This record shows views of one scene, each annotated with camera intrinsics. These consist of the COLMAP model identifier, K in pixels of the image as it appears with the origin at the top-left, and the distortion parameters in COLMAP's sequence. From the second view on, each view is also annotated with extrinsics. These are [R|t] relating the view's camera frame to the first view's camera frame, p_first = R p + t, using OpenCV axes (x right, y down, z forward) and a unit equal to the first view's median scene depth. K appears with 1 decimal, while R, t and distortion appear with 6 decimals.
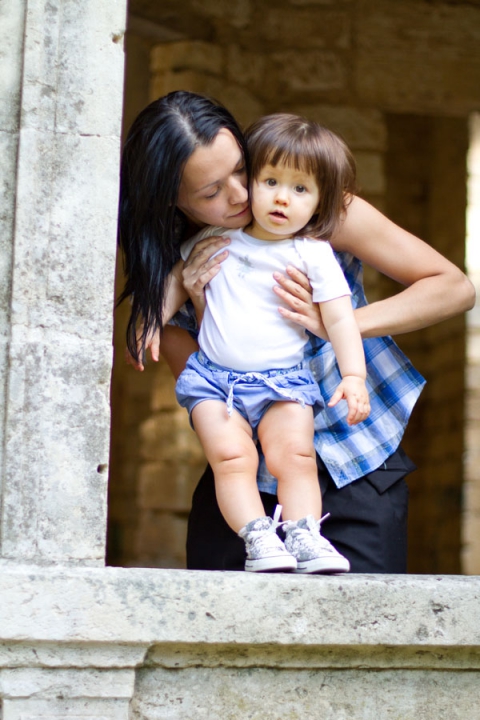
lens RADIAL K [[1751.7, 0, 240.0], [0, 1751.7, 360.0], [0, 0, 1]] dist [-0.125003, -0.055260]
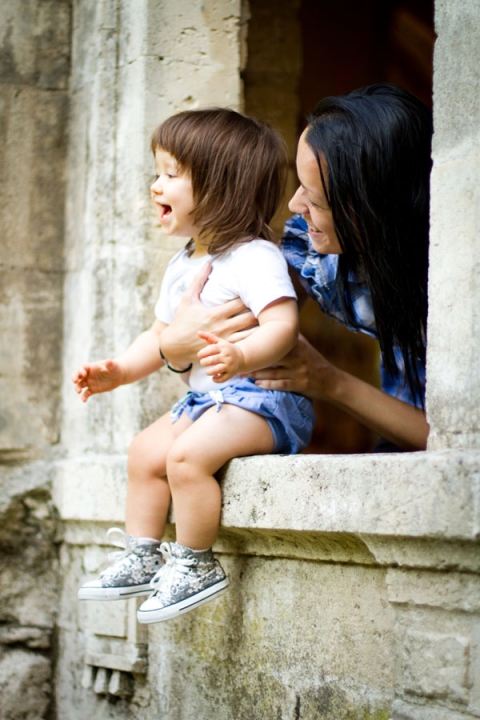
lens RADIAL K [[1766.4, 0, 240.0], [0, 1766.4, 360.0], [0, 0, 1]] dist [-0.114887, -0.177833]
pose [[0.325493, -0.092715, -0.940988, 0.961893], [0.072780, 0.994685, -0.072830, 0.142951], [0.942739, -0.044779, 0.330511, 0.696416]]
